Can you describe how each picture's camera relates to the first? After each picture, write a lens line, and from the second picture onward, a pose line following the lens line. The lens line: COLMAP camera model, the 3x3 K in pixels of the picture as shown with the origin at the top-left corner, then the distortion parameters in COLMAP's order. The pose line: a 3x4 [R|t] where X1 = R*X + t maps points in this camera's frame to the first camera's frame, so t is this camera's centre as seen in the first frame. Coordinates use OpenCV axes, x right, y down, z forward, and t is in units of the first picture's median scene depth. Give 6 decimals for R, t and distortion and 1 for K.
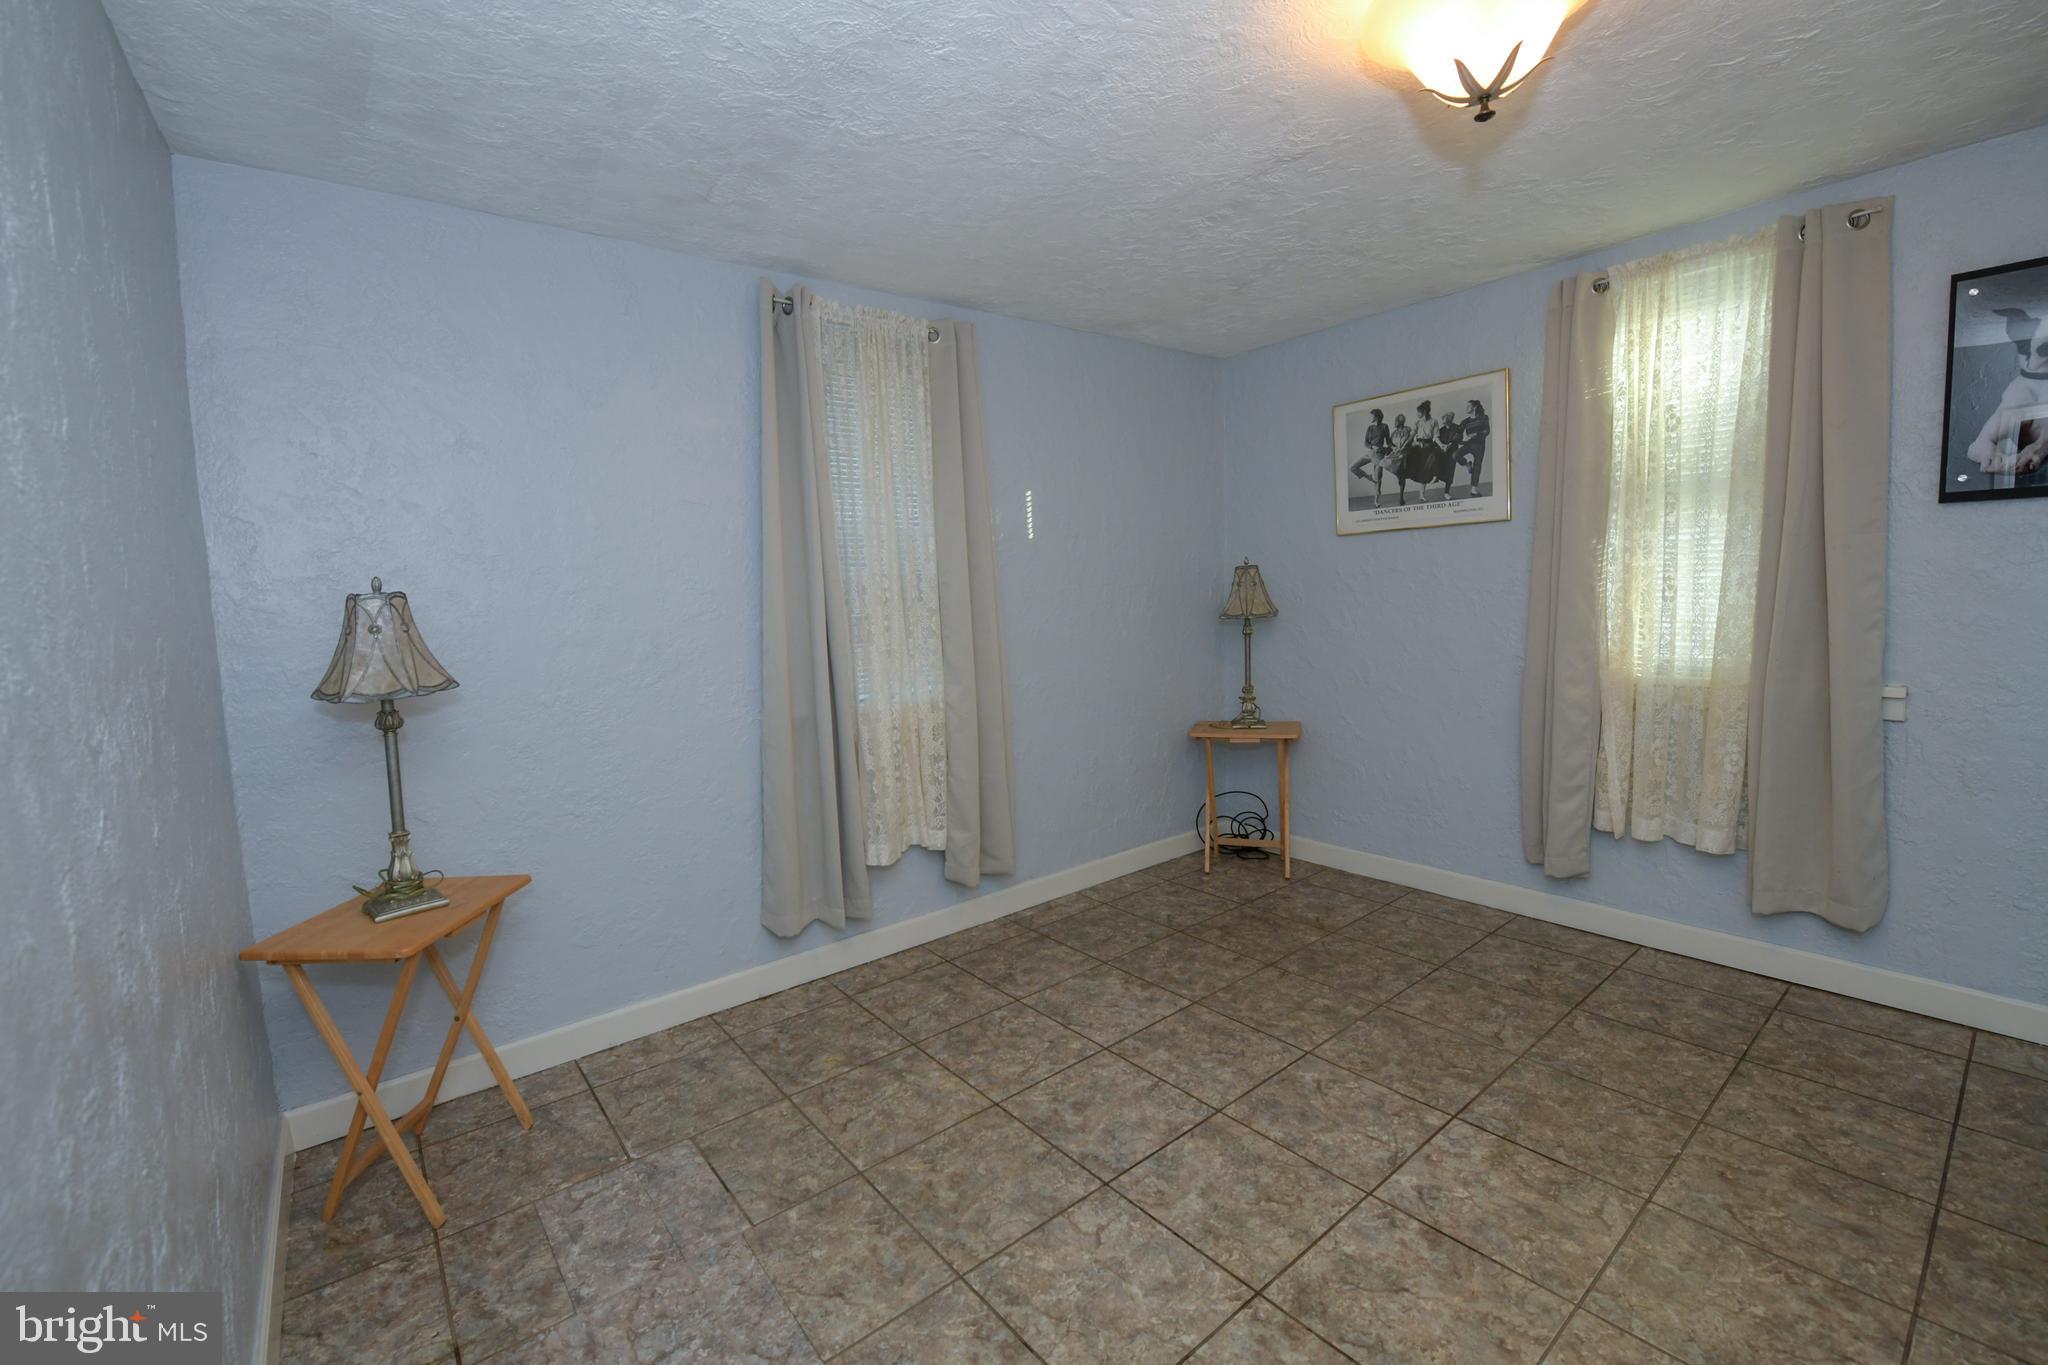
lens RADIAL K [[863.7, 0, 1013.9], [0, 863.7, 678.4], [0, 0, 1]] dist [-0.016205, -0.000207]
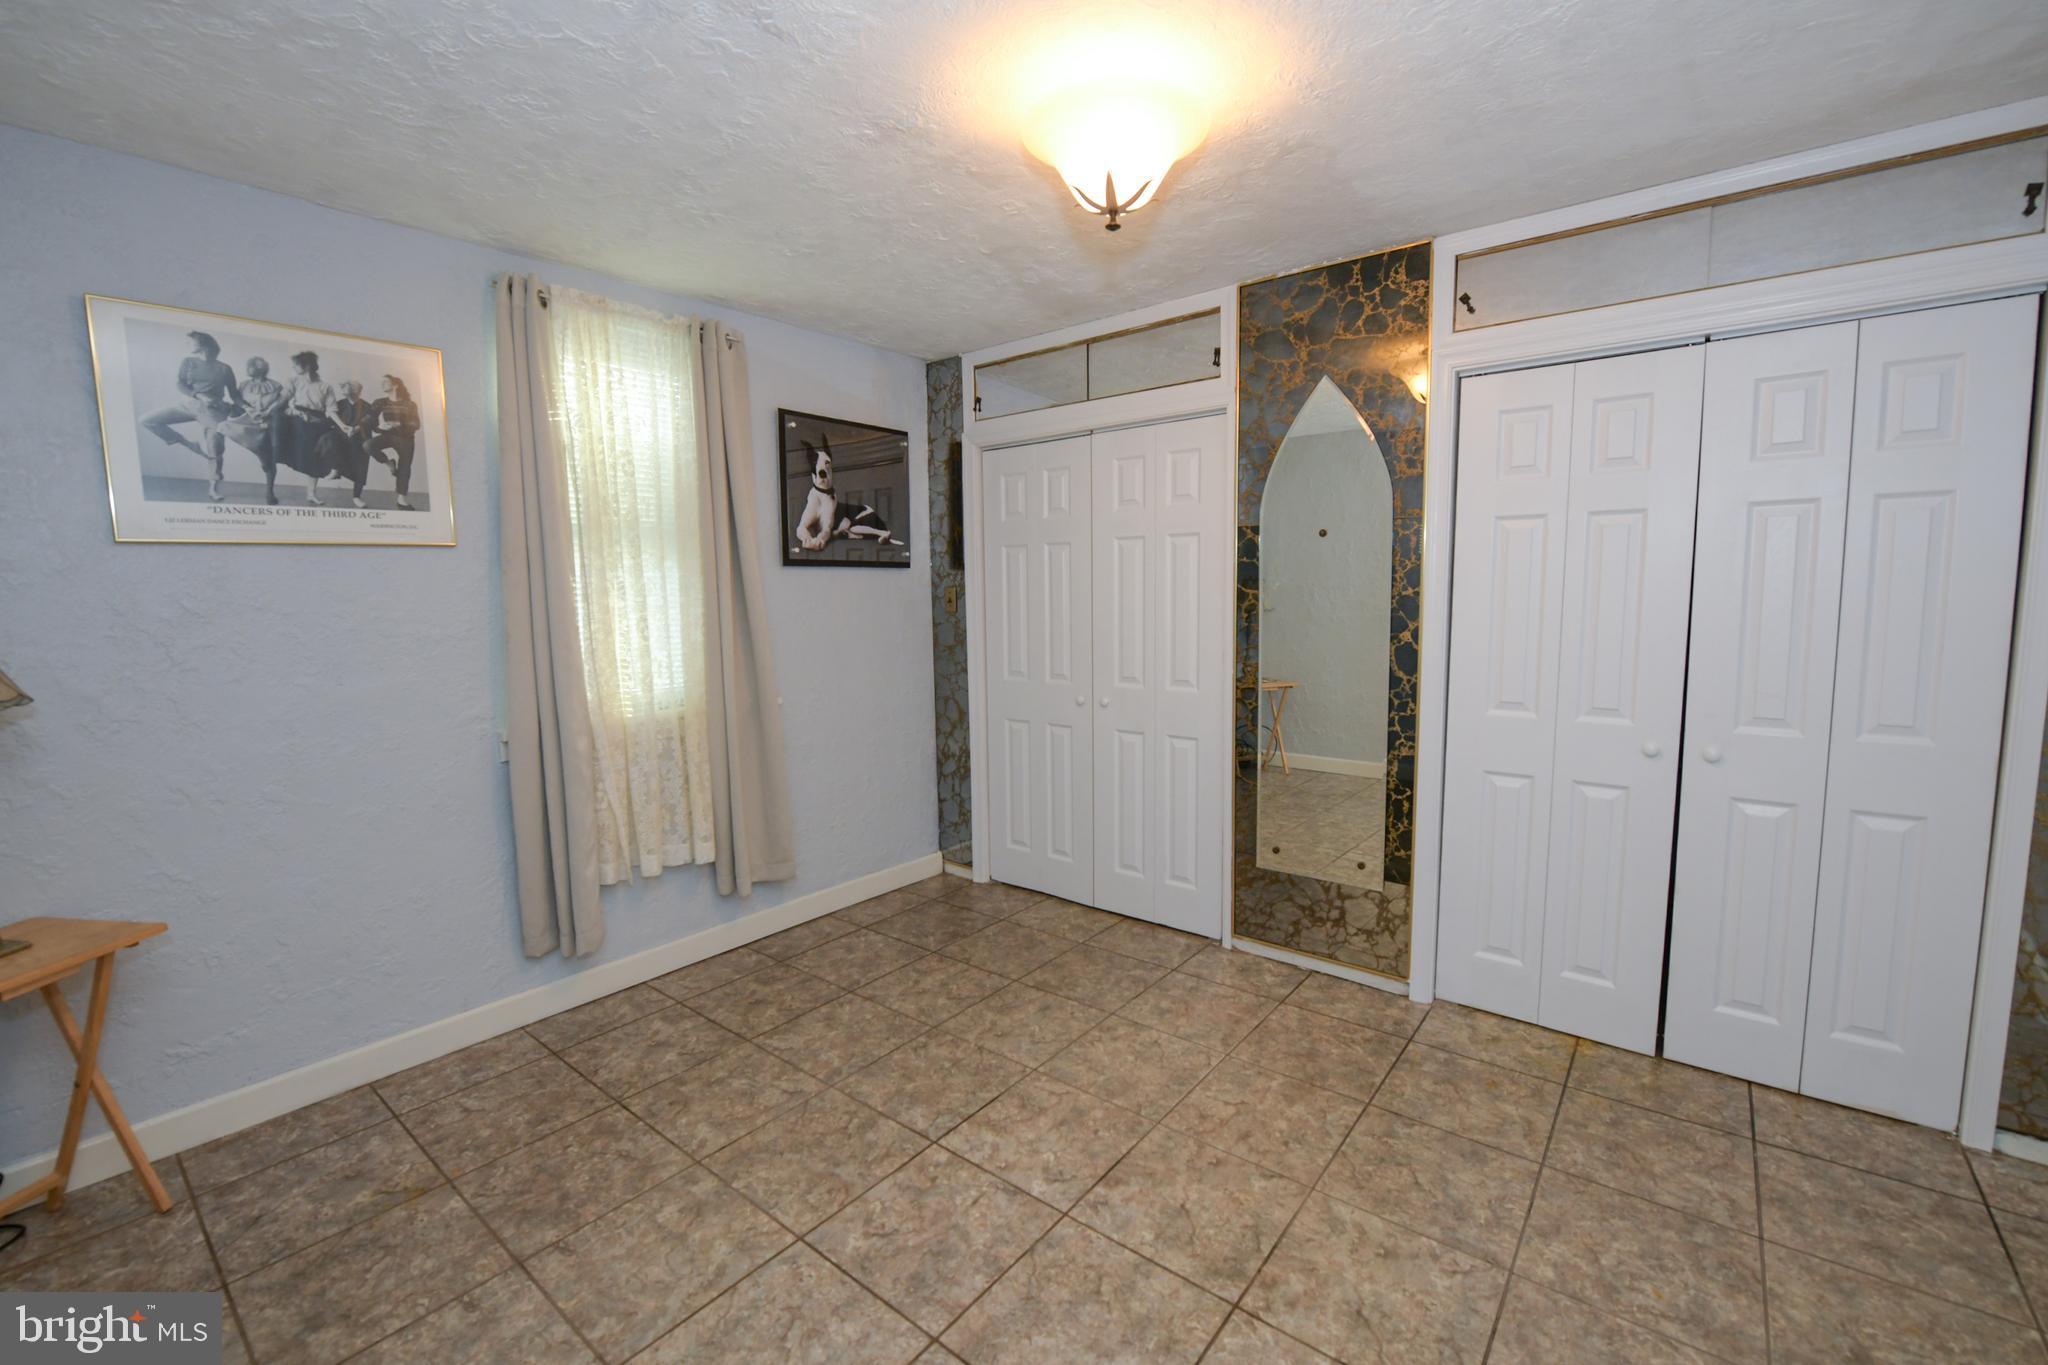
lens RADIAL K [[863.7, 0, 1007.8], [0, 863.7, 683.6], [0, 0, 1]] dist [-0.016205, -0.000207]
pose [[-0.215148, -0.060449, 0.974709, -0.328410], [0.125990, 0.988024, 0.089085, -0.072523], [-0.968420, 0.141970, -0.204955, 0.750346]]
